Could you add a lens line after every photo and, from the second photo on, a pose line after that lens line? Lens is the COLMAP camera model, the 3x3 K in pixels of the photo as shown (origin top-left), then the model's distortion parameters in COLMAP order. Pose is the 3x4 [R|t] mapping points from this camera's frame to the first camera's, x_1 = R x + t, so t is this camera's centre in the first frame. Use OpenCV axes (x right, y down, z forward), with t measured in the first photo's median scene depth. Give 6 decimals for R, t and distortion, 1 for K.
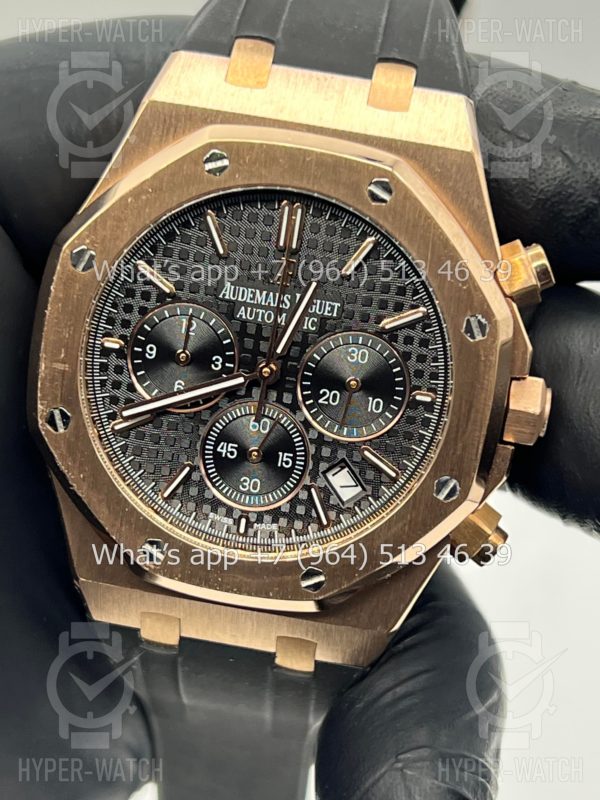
lens RADIAL K [[1795.5, 0, 304.7], [0, 1795.5, 402.5], [0, 0, 1]] dist [0.118498, 0.000000]
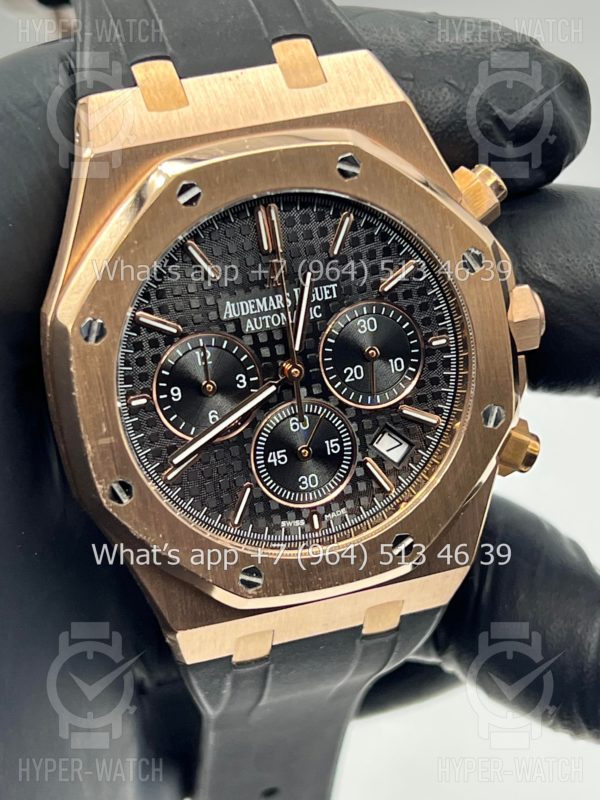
lens RADIAL K [[1795.5, 0, 300.4], [0, 1795.5, 402.4], [0, 0, 1]] dist [0.118498, 0.000000]
pose [[0.903065, -0.357524, 0.238013, -0.263179], [0.341651, 0.933788, 0.106374, -0.106819], [-0.260285, -0.014746, 0.965419, 0.022286]]
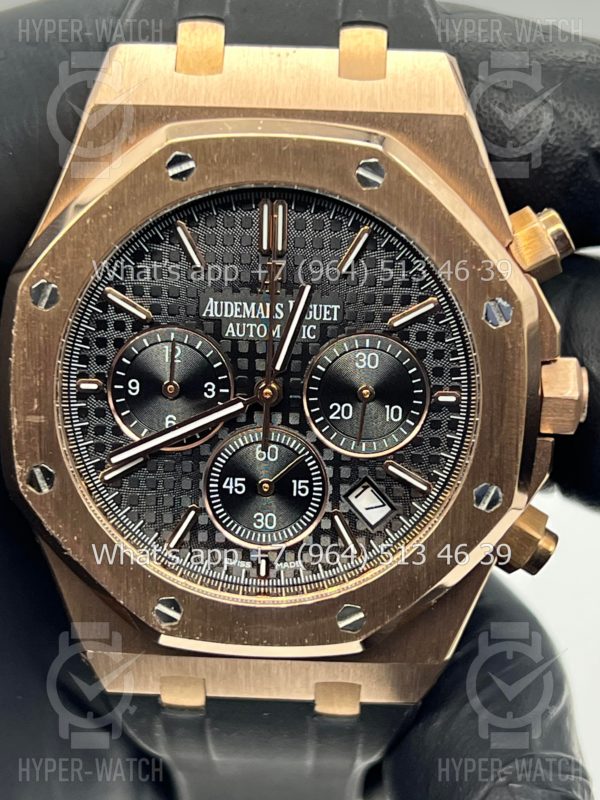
lens RADIAL K [[1795.5, 0, 292.1], [0, 1795.5, 395.6], [0, 0, 1]] dist [0.118498, 0.000000]
pose [[0.990455, -0.135019, 0.027746, -0.033784], [0.134607, 0.990766, 0.016222, -0.028349], [-0.029680, -0.012332, 0.999483, 0.115979]]
